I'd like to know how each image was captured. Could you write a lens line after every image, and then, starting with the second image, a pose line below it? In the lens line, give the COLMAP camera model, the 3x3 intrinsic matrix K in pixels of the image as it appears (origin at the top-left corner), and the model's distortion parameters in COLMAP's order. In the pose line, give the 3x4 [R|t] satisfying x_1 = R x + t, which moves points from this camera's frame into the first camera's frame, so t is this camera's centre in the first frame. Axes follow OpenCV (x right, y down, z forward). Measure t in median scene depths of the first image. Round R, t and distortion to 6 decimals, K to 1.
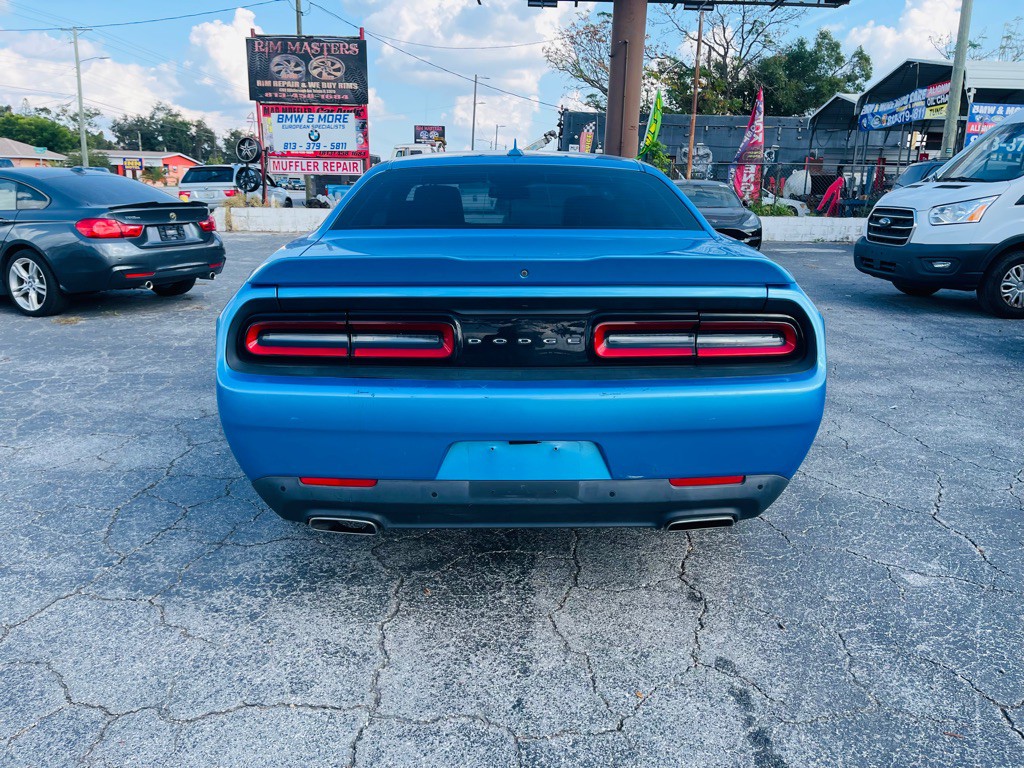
lens RADIAL K [[766.8, 0, 519.0], [0, 766.8, 372.6], [0, 0, 1]] dist [0.083221, -0.115257]
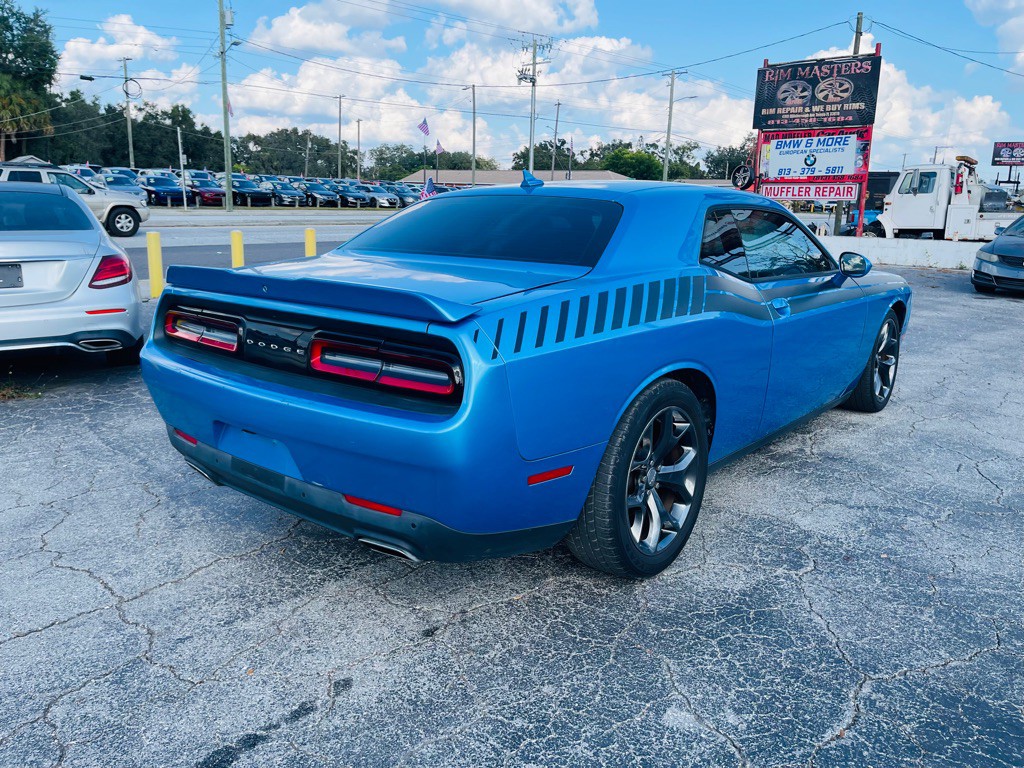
lens RADIAL K [[768.3, 0, 519.8], [0, 768.3, 376.7], [0, 0, 1]] dist [0.079290, -0.102354]
pose [[0.763599, 0.143005, -0.629655, 0.112557], [-0.159494, 0.986722, 0.030679, -0.009956], [0.625682, 0.077000, 0.776269, 0.035562]]
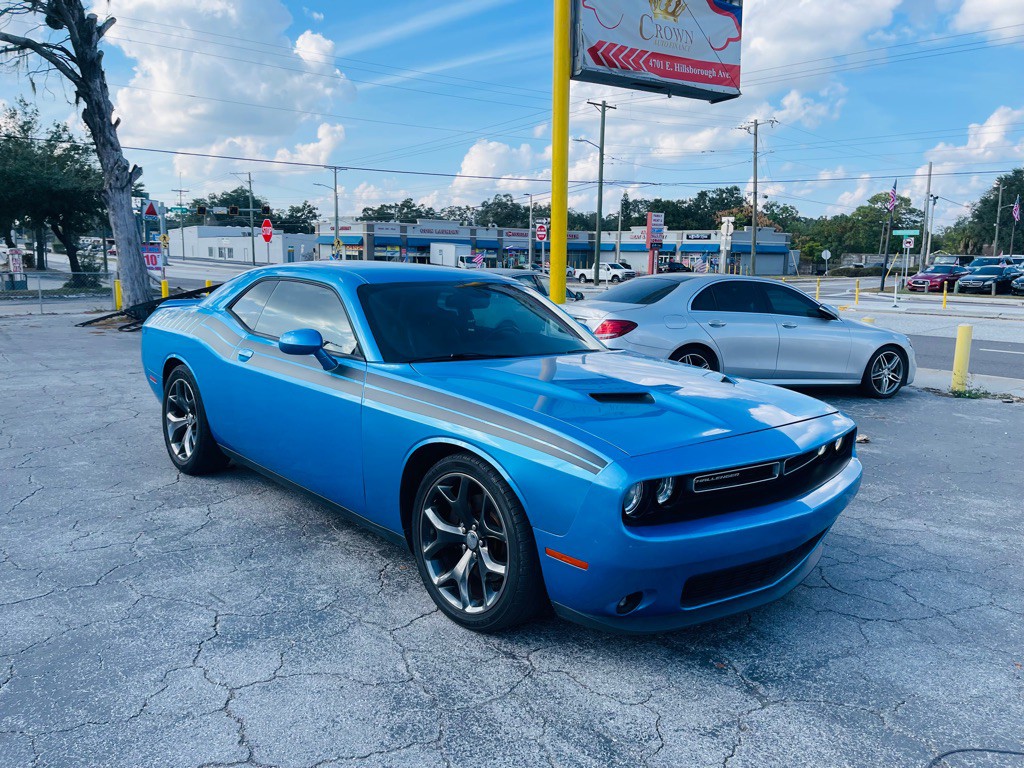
lens RADIAL K [[768.0, 0, 508.8], [0, 768.0, 376.4], [0, 0, 1]] dist [0.080197, -0.104487]
pose [[-0.751260, 0.060586, -0.657219, 0.134776], [-0.193786, 0.931640, 0.307398, -0.106741], [0.630916, 0.358296, -0.688164, 0.408953]]
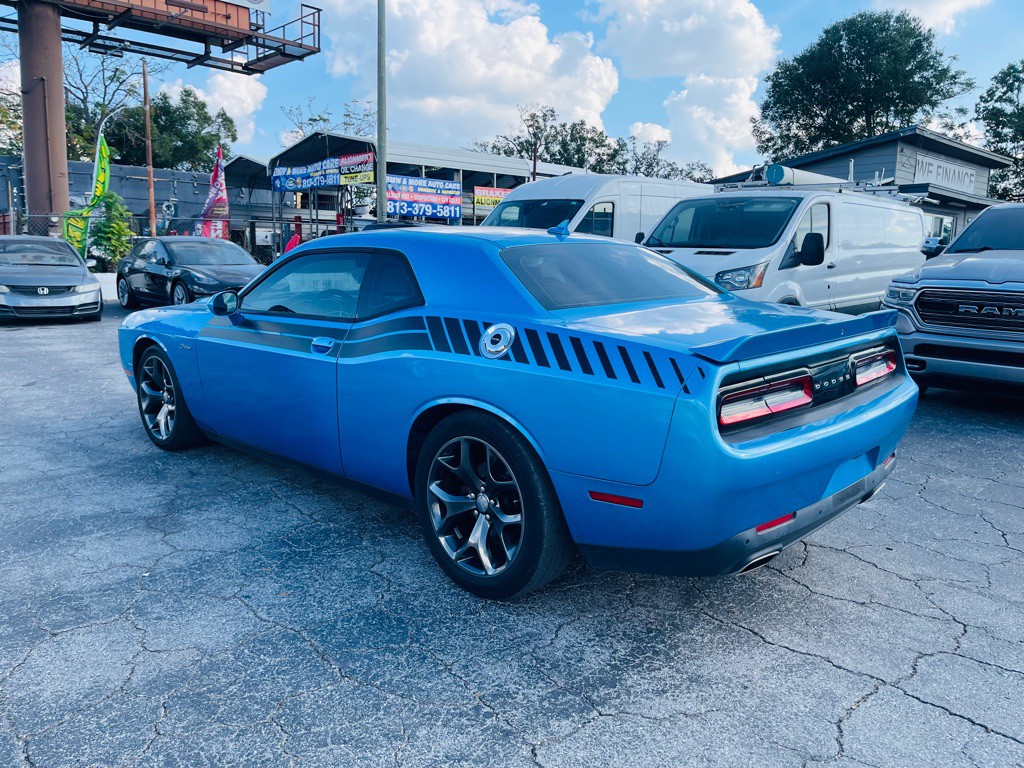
lens RADIAL K [[768.0, 0, 508.8], [0, 768.0, 376.4], [0, 0, 1]] dist [0.080197, -0.104487]
pose [[0.708164, -0.121799, 0.695463, -0.144022], [0.162706, 0.986649, 0.007118, -0.016372], [-0.687045, 0.108115, 0.718527, 0.045789]]
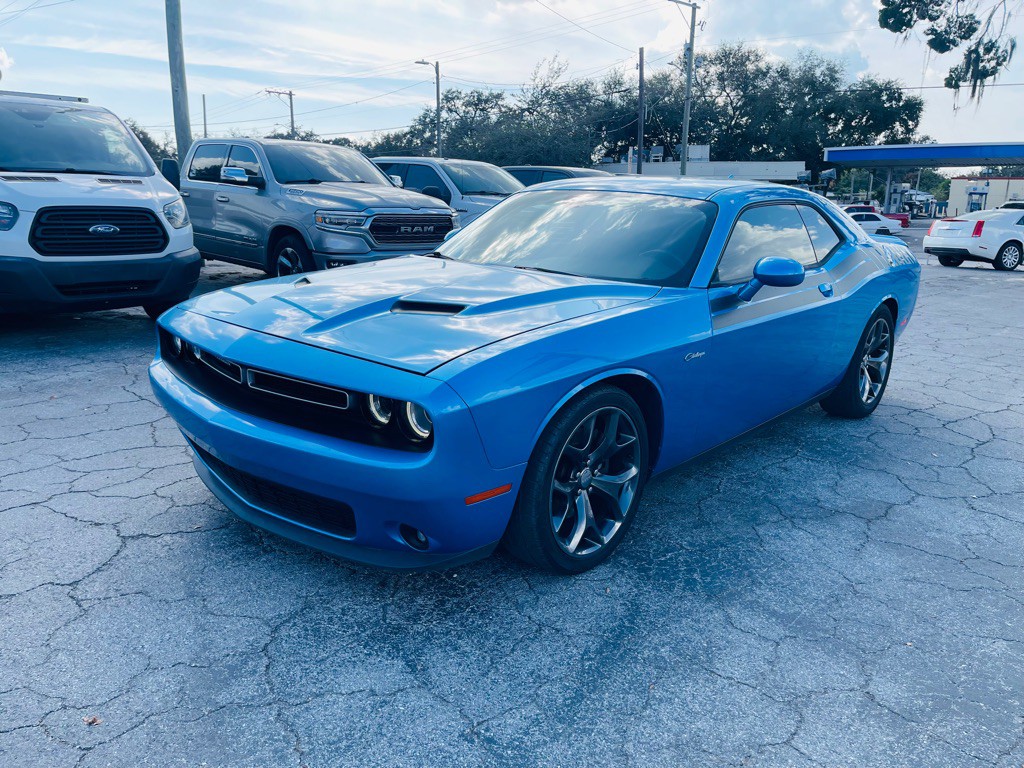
lens RADIAL K [[768.2, 0, 504.8], [0, 768.2, 373.7], [0, 0, 1]] dist [0.080339, -0.109058]
pose [[-0.724913, -0.193531, 0.661095, -0.126098], [0.125797, 0.906389, 0.403280, -0.102089], [-0.677257, 0.375507, -0.632707, 0.398454]]
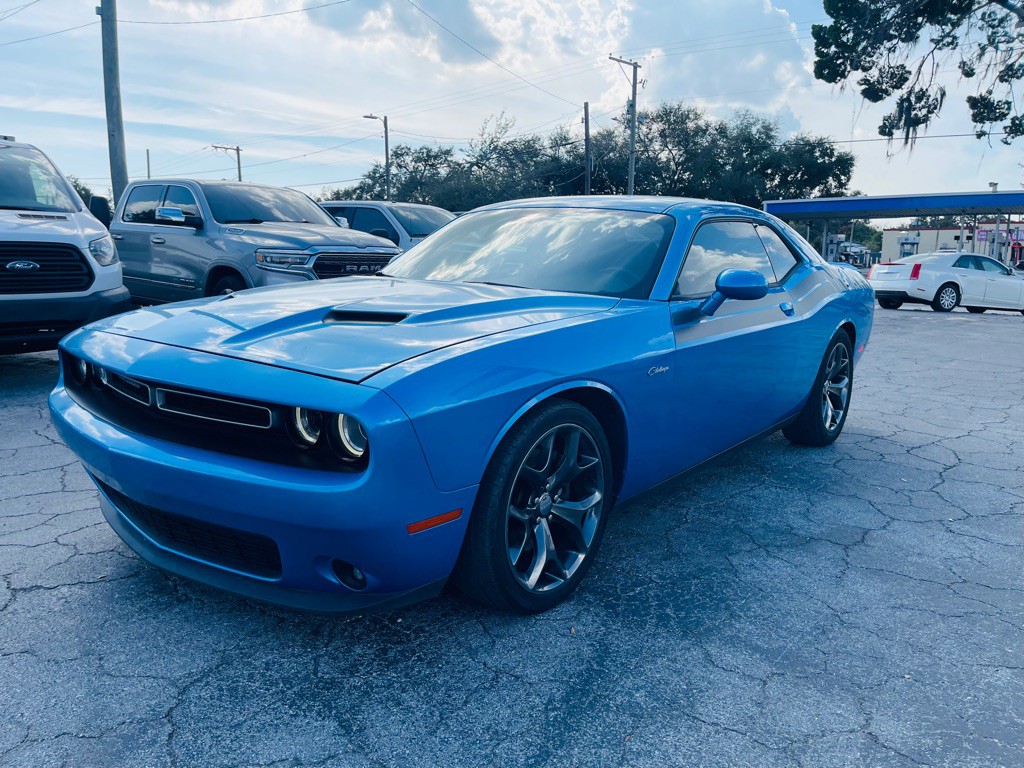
lens RADIAL K [[767.1, 0, 505.0], [0, 767.1, 385.3], [0, 0, 1]] dist [0.081254, -0.108991]
pose [[-0.766912, -0.144079, 0.625370, -0.118594], [0.121154, 0.924444, 0.361559, -0.090760], [-0.630212, 0.353050, -0.691512, 0.391106]]
